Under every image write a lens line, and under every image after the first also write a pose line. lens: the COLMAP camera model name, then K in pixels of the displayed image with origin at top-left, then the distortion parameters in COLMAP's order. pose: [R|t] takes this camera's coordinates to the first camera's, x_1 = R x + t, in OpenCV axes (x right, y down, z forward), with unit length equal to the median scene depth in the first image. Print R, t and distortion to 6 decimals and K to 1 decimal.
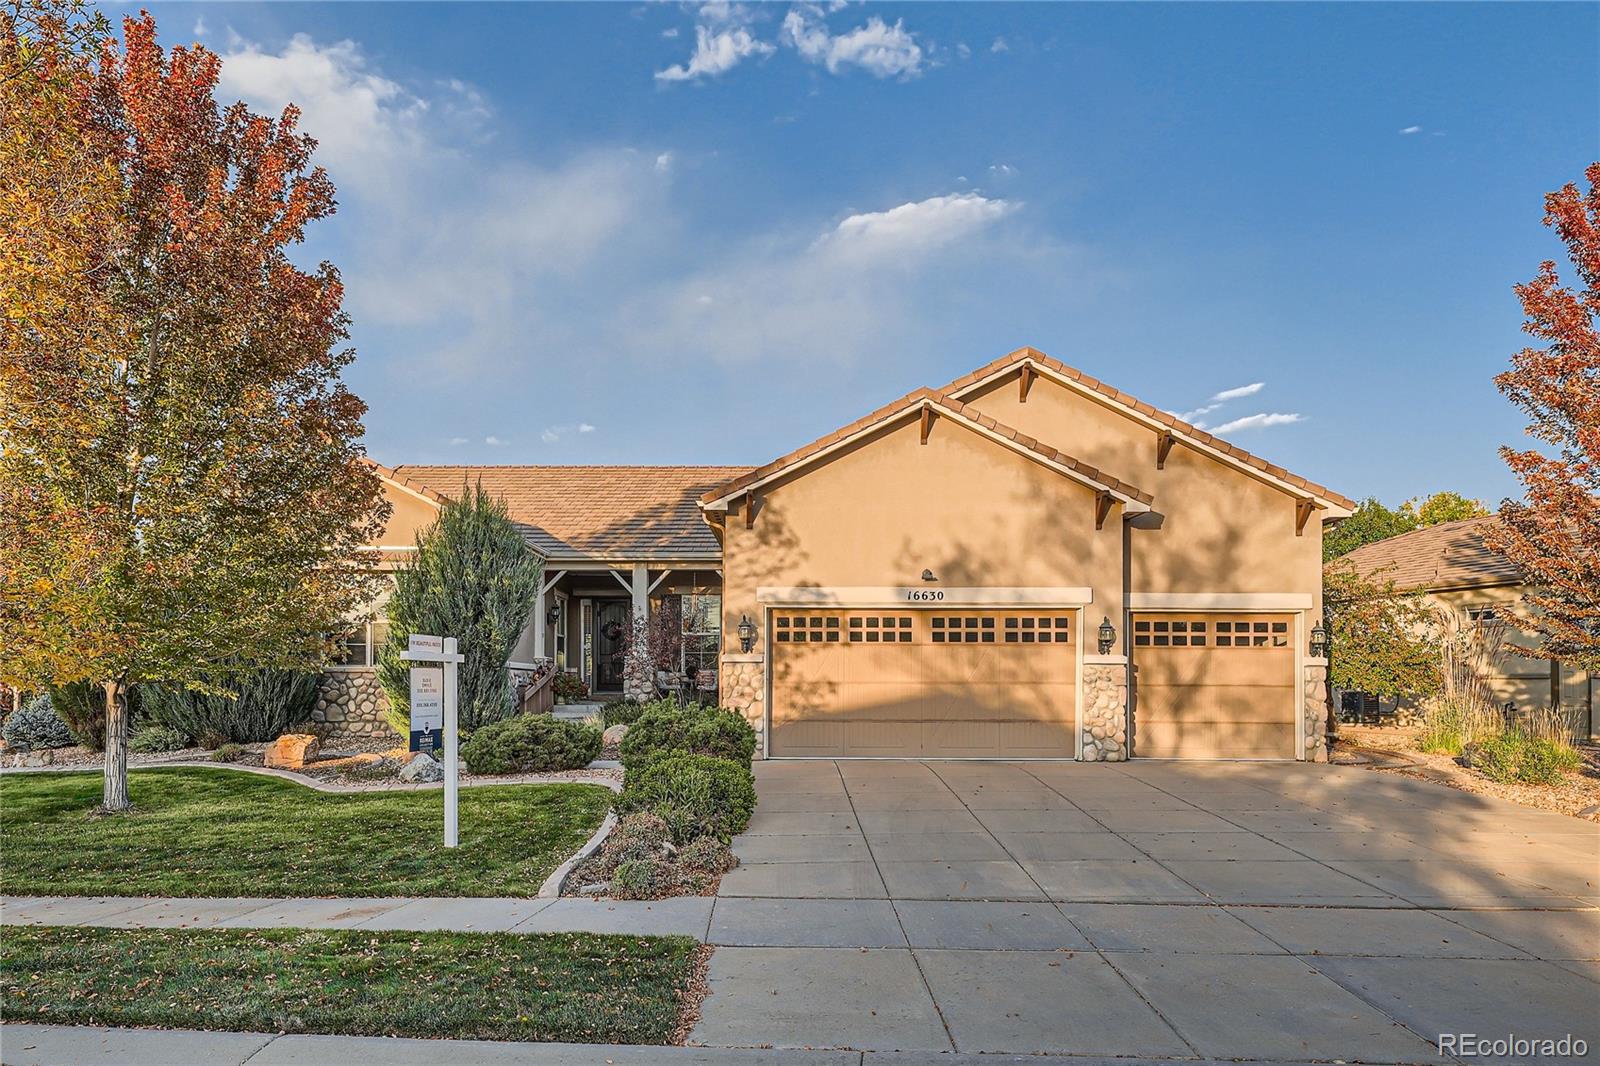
lens RADIAL K [[997.2, 0, 801.6], [0, 997.2, 652.8], [0, 0, 1]] dist [0.008119, 0.018577]
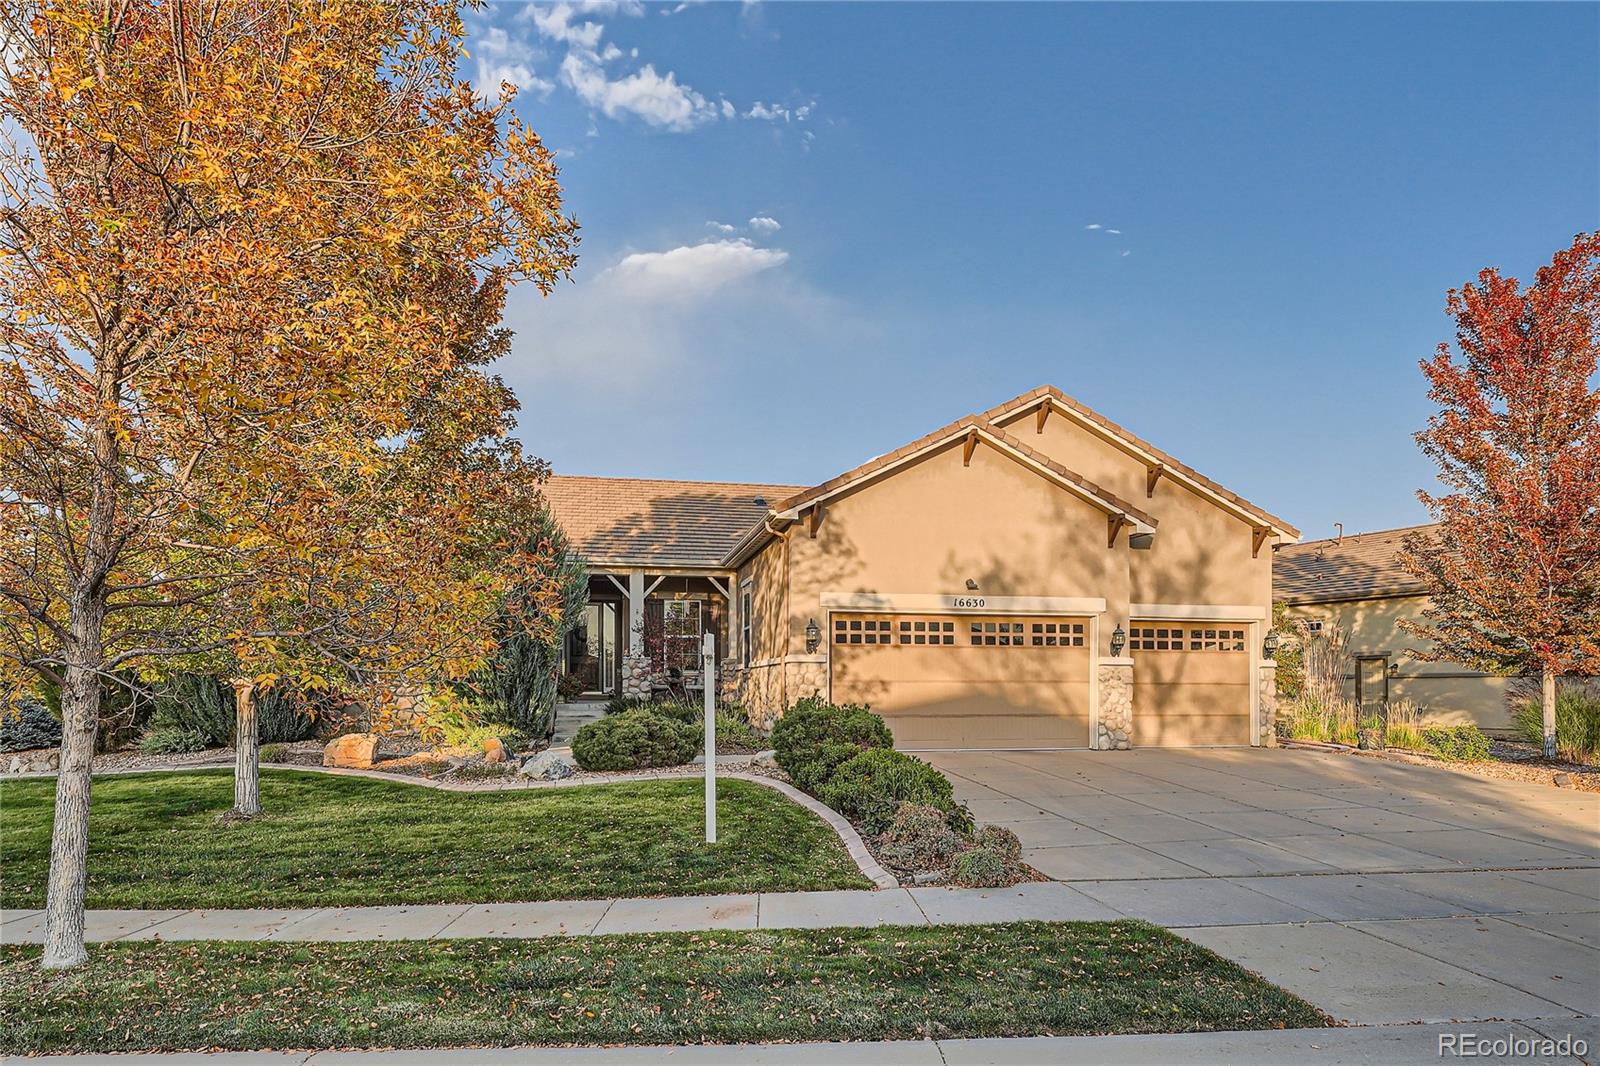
lens RADIAL K [[895.7, 0, 804.1], [0, 895.7, 661.1], [0, 0, 1]] dist [0.002407, 0.001033]
pose [[0.983452, 0.004406, 0.181116, -0.232699], [-0.005352, 0.999974, 0.004737, 0.003463], [-0.181090, -0.005628, 0.983450, 0.051795]]
